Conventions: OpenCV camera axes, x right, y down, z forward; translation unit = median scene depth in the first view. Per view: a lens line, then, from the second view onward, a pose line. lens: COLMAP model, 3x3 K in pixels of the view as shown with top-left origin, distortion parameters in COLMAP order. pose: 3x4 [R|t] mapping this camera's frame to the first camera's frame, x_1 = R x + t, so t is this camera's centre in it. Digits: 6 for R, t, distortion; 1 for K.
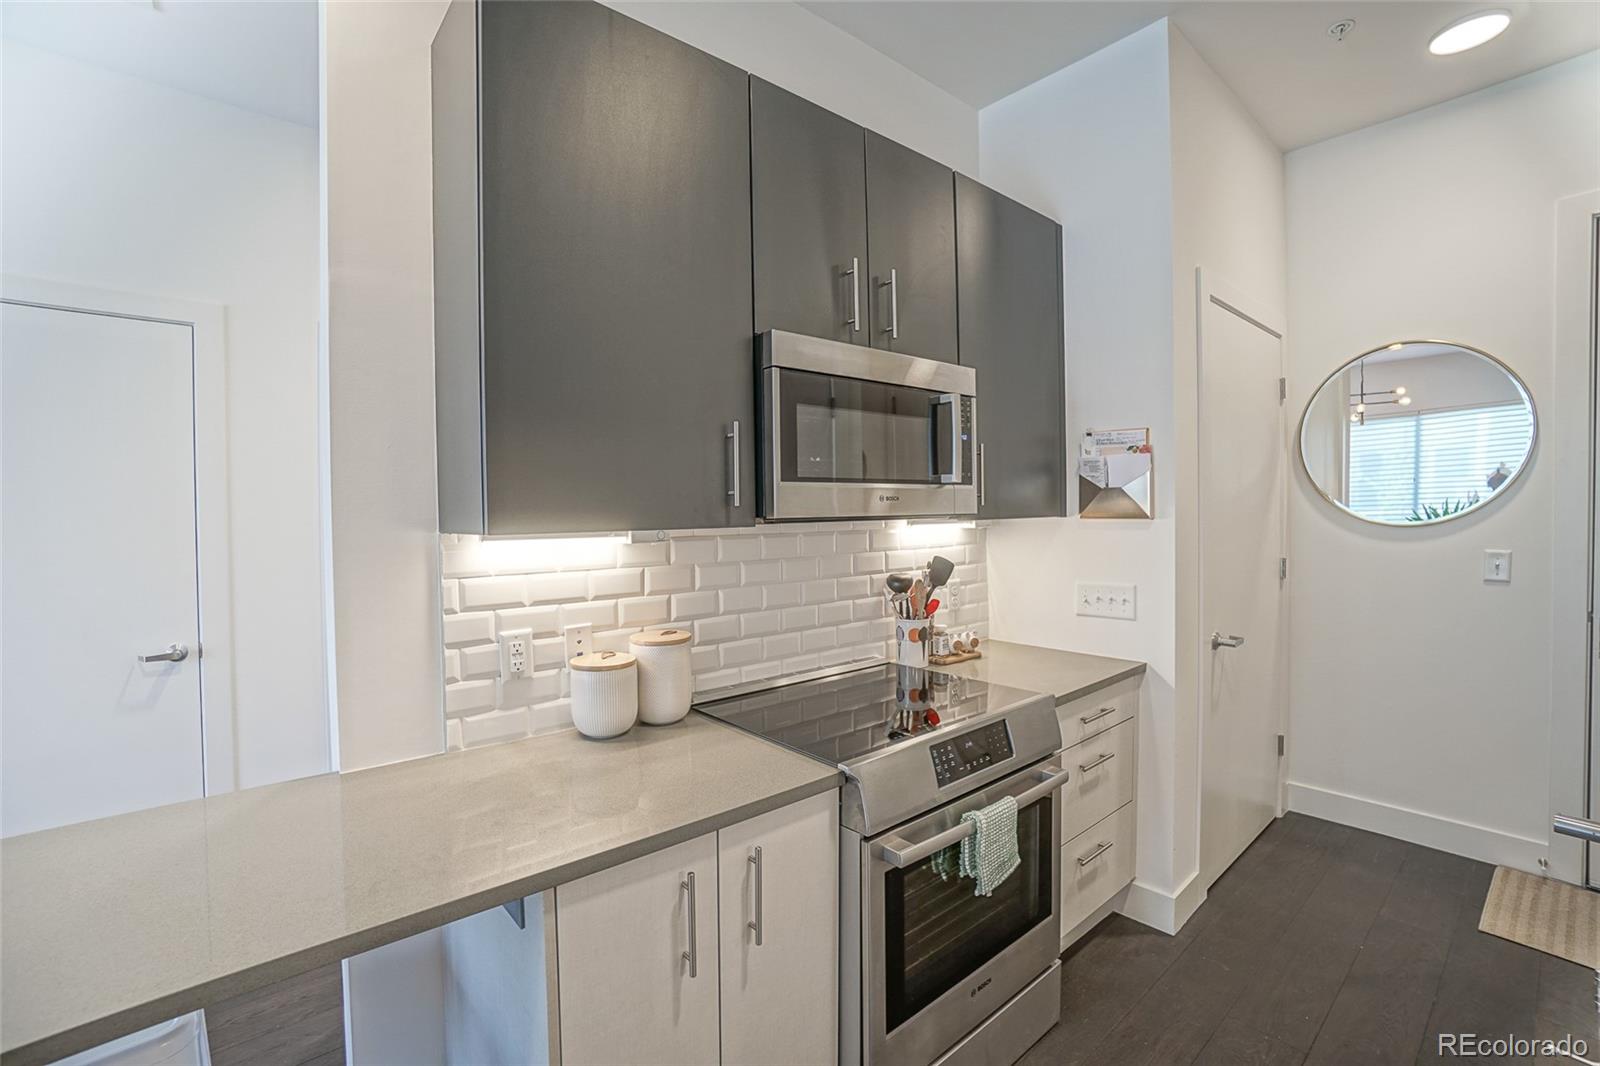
lens RADIAL K [[709.4, 0, 787.5], [0, 709.4, 519.0], [0, 0, 1]] dist [-0.050125, 0.014870]
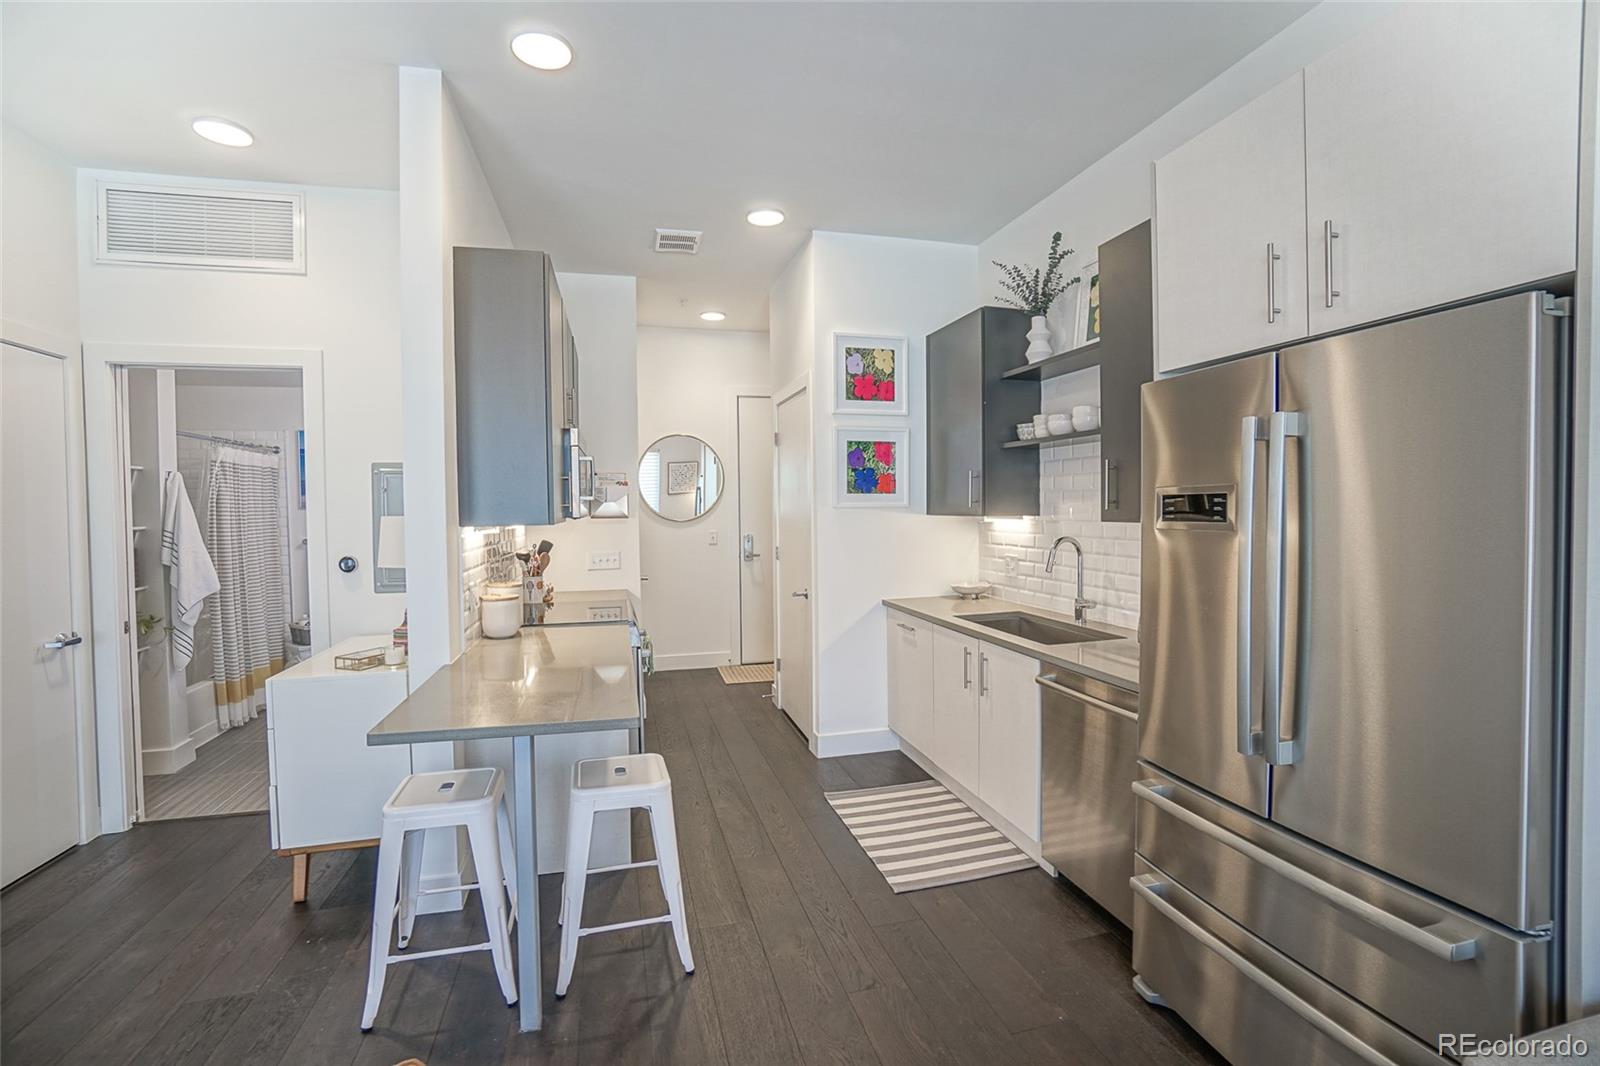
lens RADIAL K [[709.4, 0, 796.8], [0, 709.4, 521.6], [0, 0, 1]] dist [-0.050125, 0.014870]
pose [[0.434405, -0.013681, 0.900614, -1.037555], [0.034532, 0.999403, -0.001475, 0.028724], [-0.900055, 0.031741, 0.434618, -0.316346]]
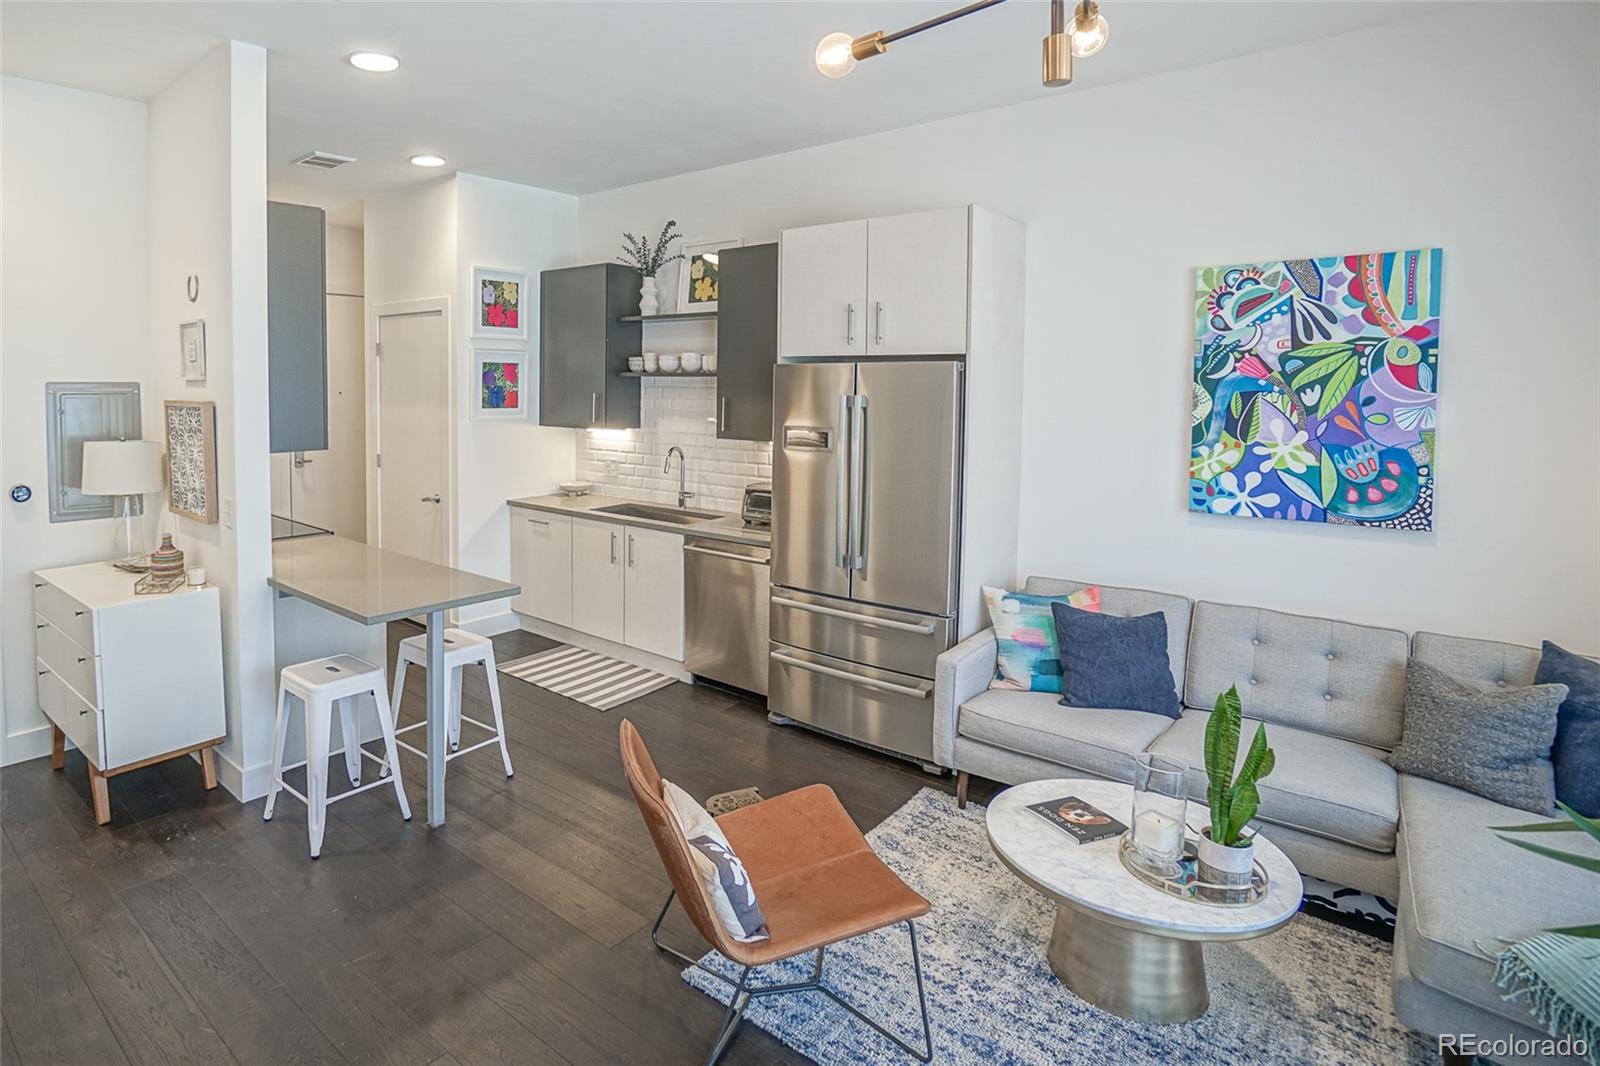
lens RADIAL K [[859.3, 0, 629.8], [0, 859.3, 422.9], [0, 0, 1]] dist [-0.048048, 0.018675]
pose [[-0.098226, -0.037742, 0.994448, -1.775203], [0.025839, 0.998847, 0.040461, -0.075701], [-0.994829, 0.029670, -0.097137, 0.114952]]
